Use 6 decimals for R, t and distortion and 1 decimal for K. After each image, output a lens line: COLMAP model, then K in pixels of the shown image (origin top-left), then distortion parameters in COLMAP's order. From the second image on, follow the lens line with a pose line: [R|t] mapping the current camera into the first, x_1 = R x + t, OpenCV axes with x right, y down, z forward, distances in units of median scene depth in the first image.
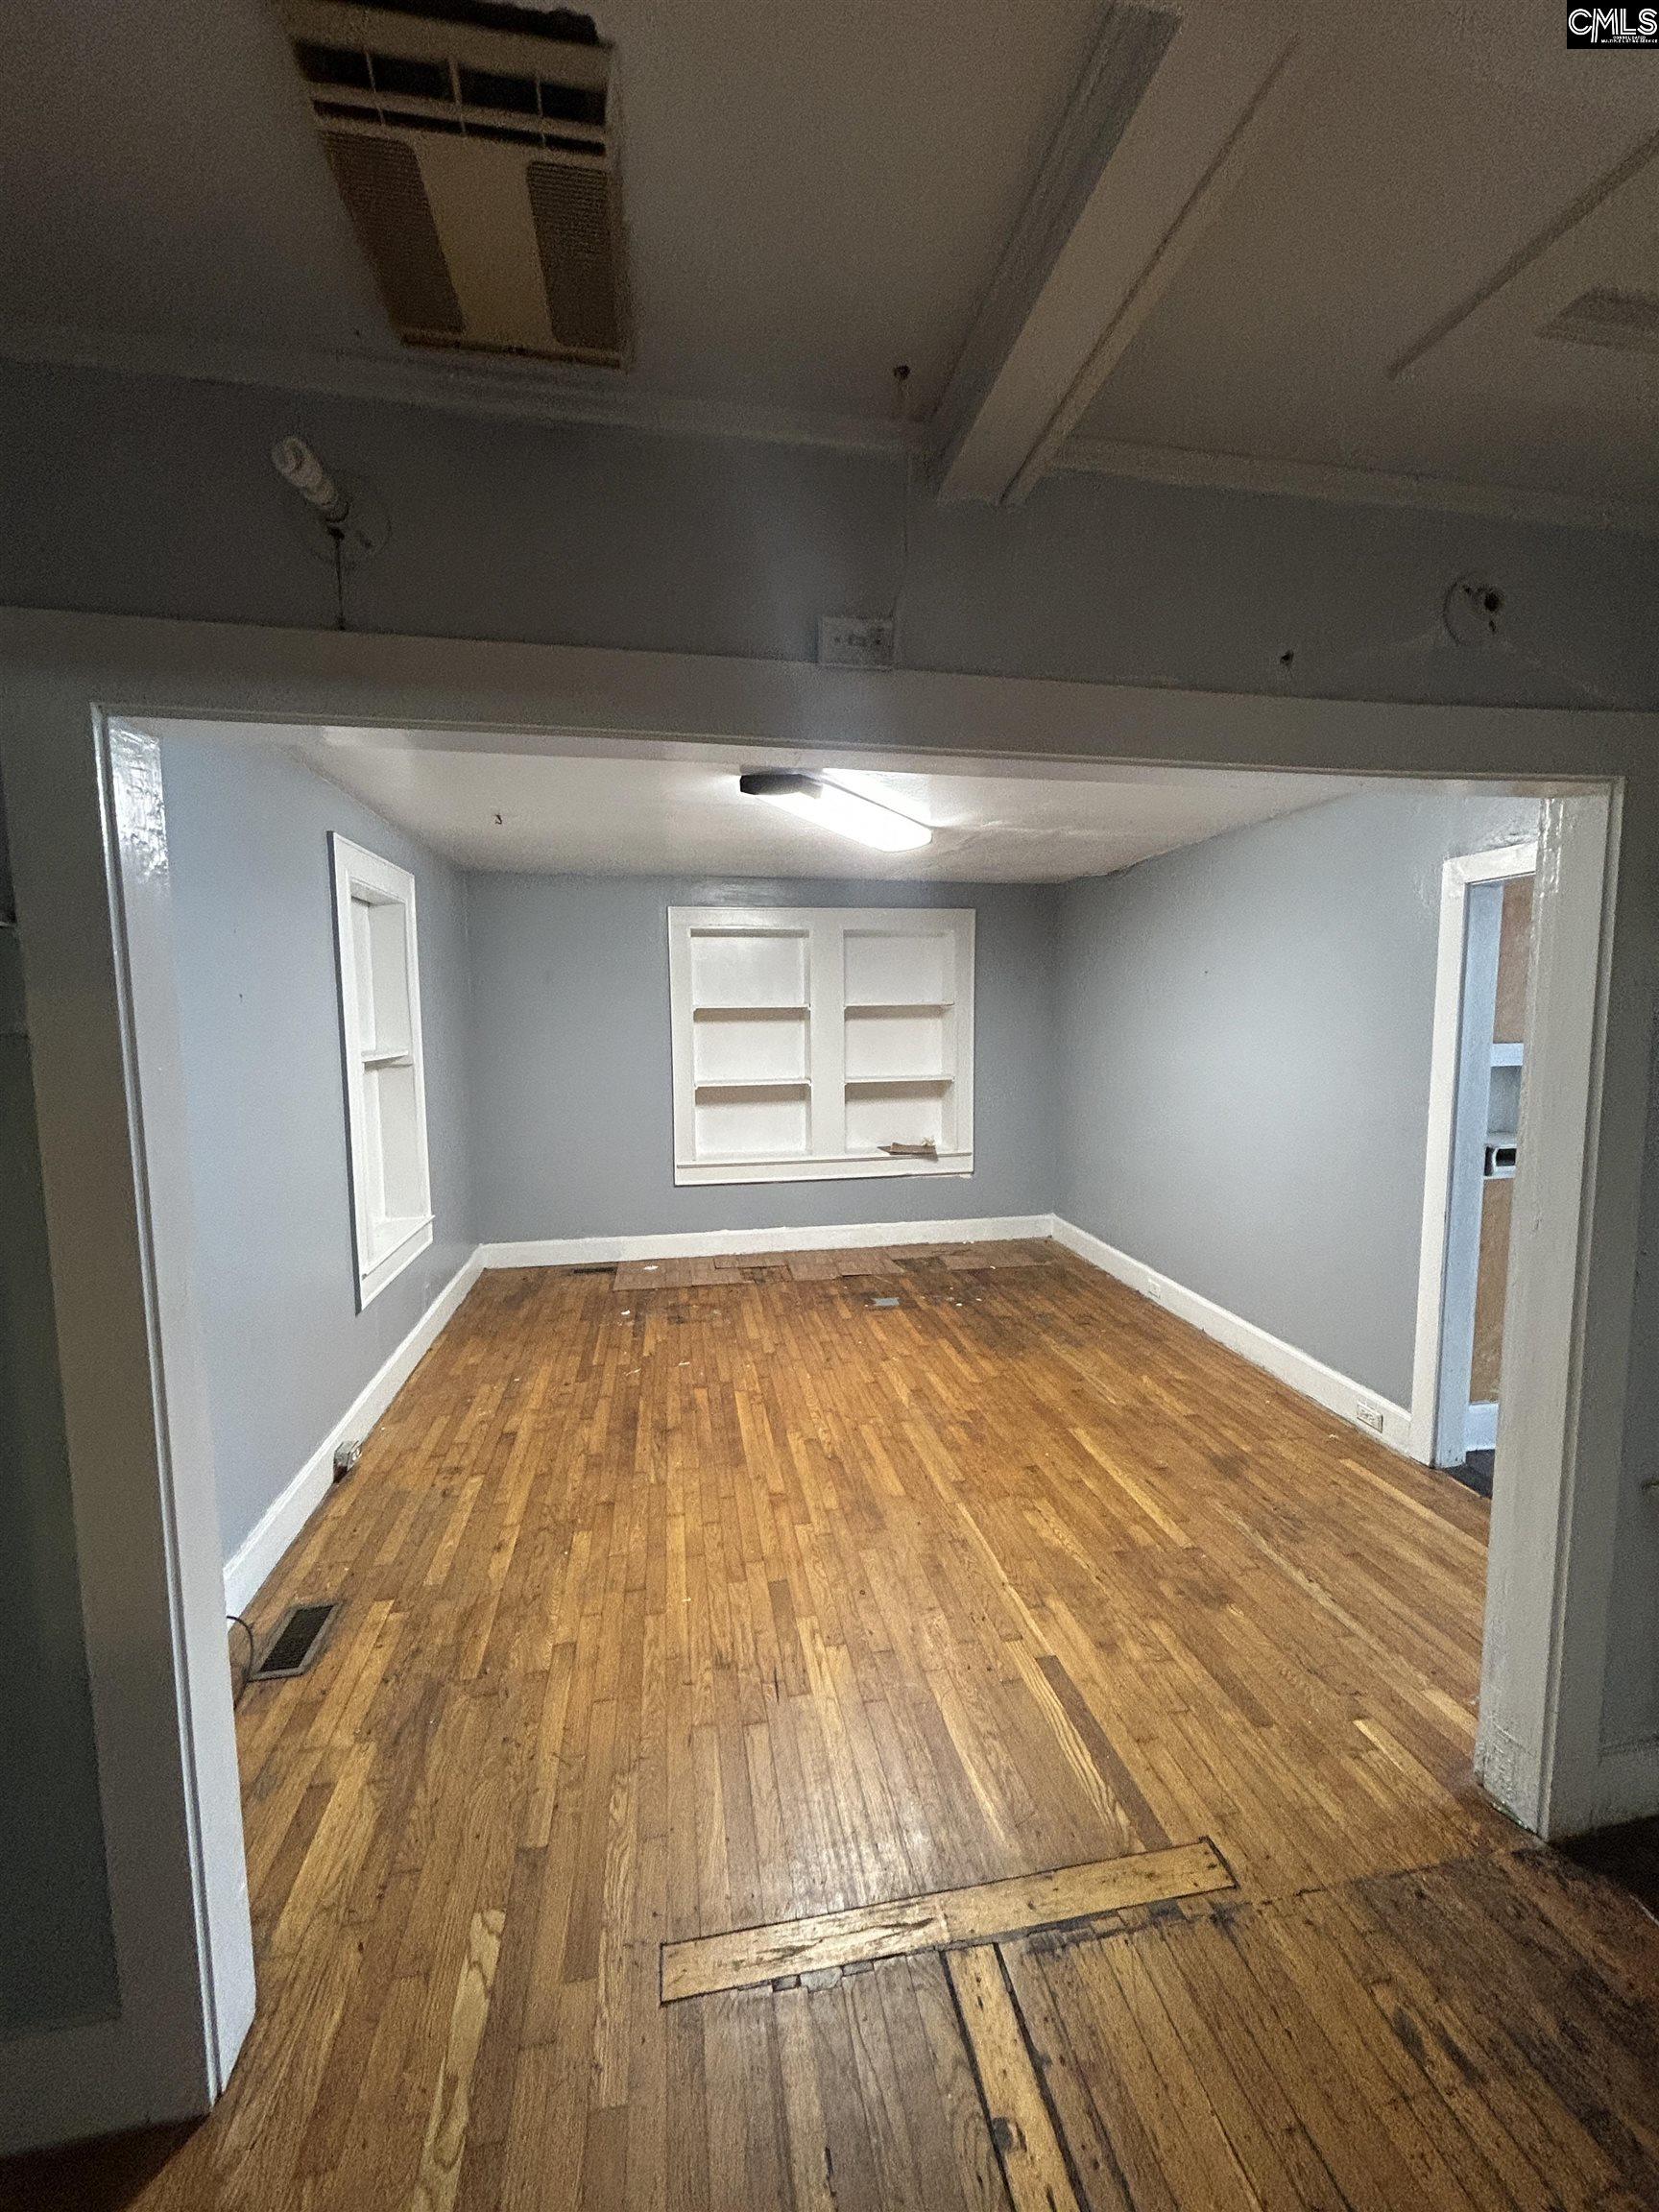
lens RADIAL K [[899.8, 0, 828.1], [0, 899.8, 1099.8], [0, 0, 1]] dist [-0.000348, 0.001362]
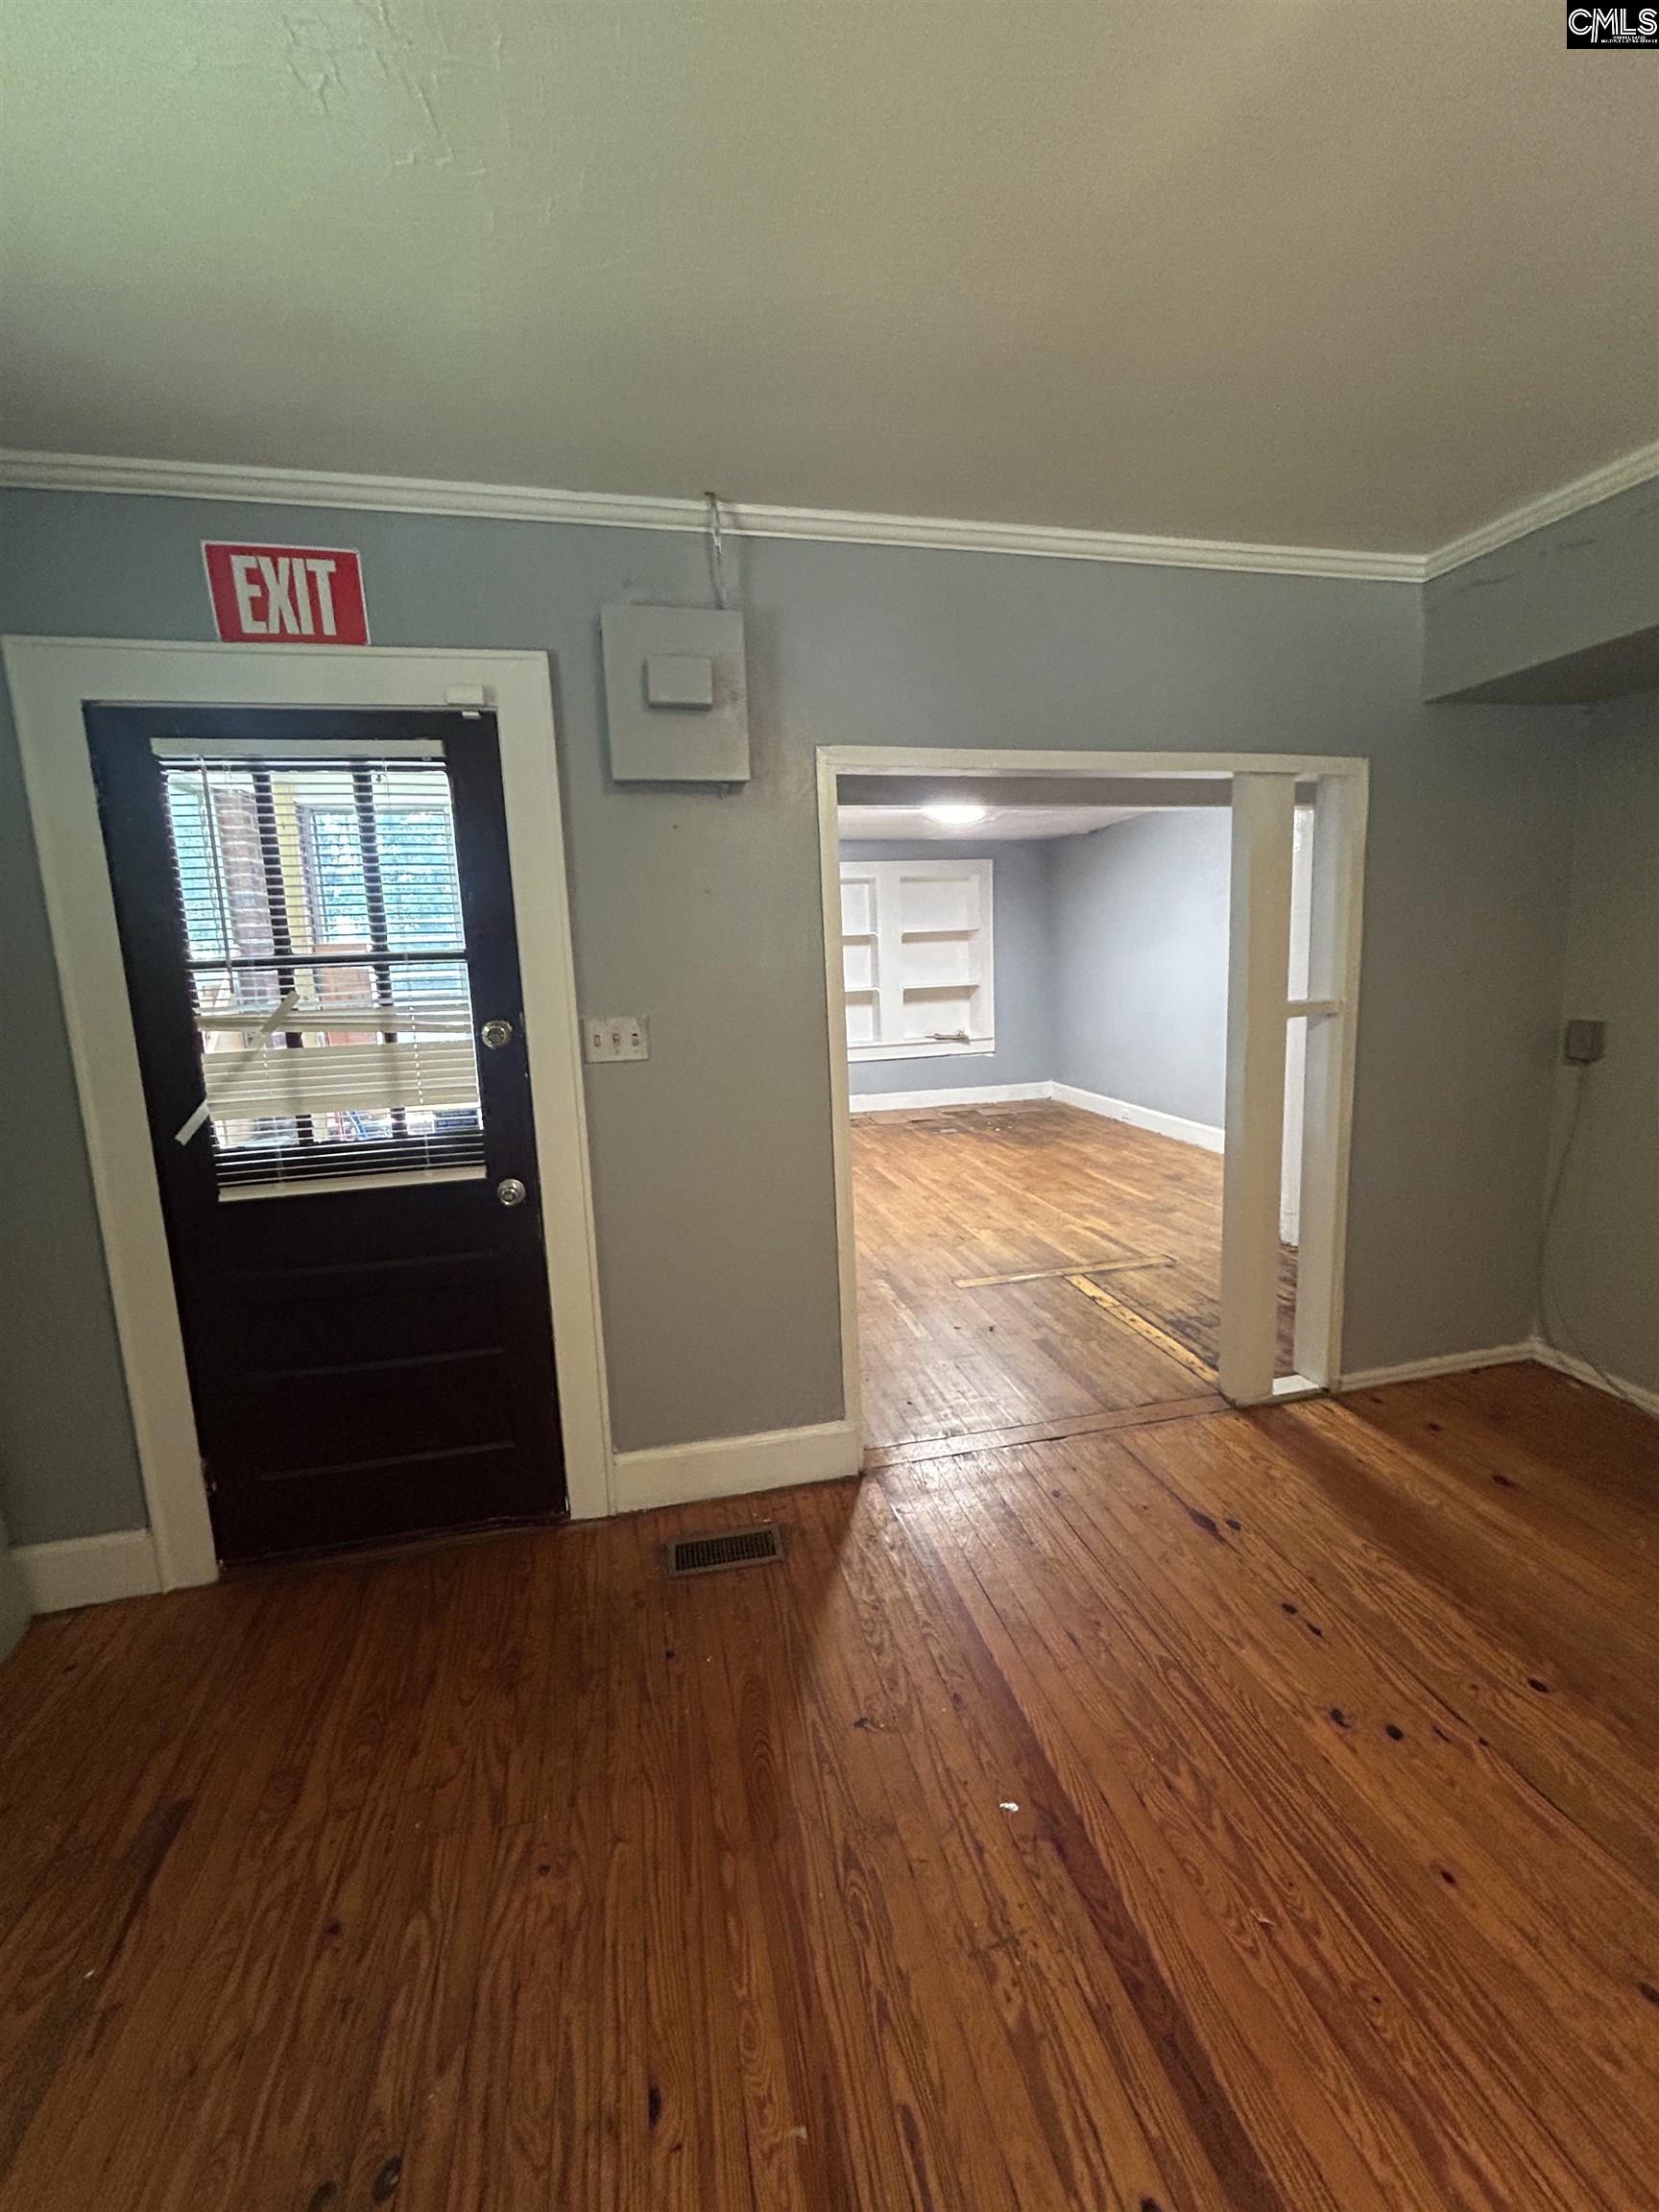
lens RADIAL K [[899.8, 0, 837.7], [0, 899.8, 1103.6], [0, 0, 1]] dist [-0.000348, 0.001362]
pose [[0.997797, -0.038045, 0.054344, -0.236378], [0.035083, 0.997899, 0.054461, 0.113787], [-0.056302, -0.052434, 0.997036, -0.555012]]
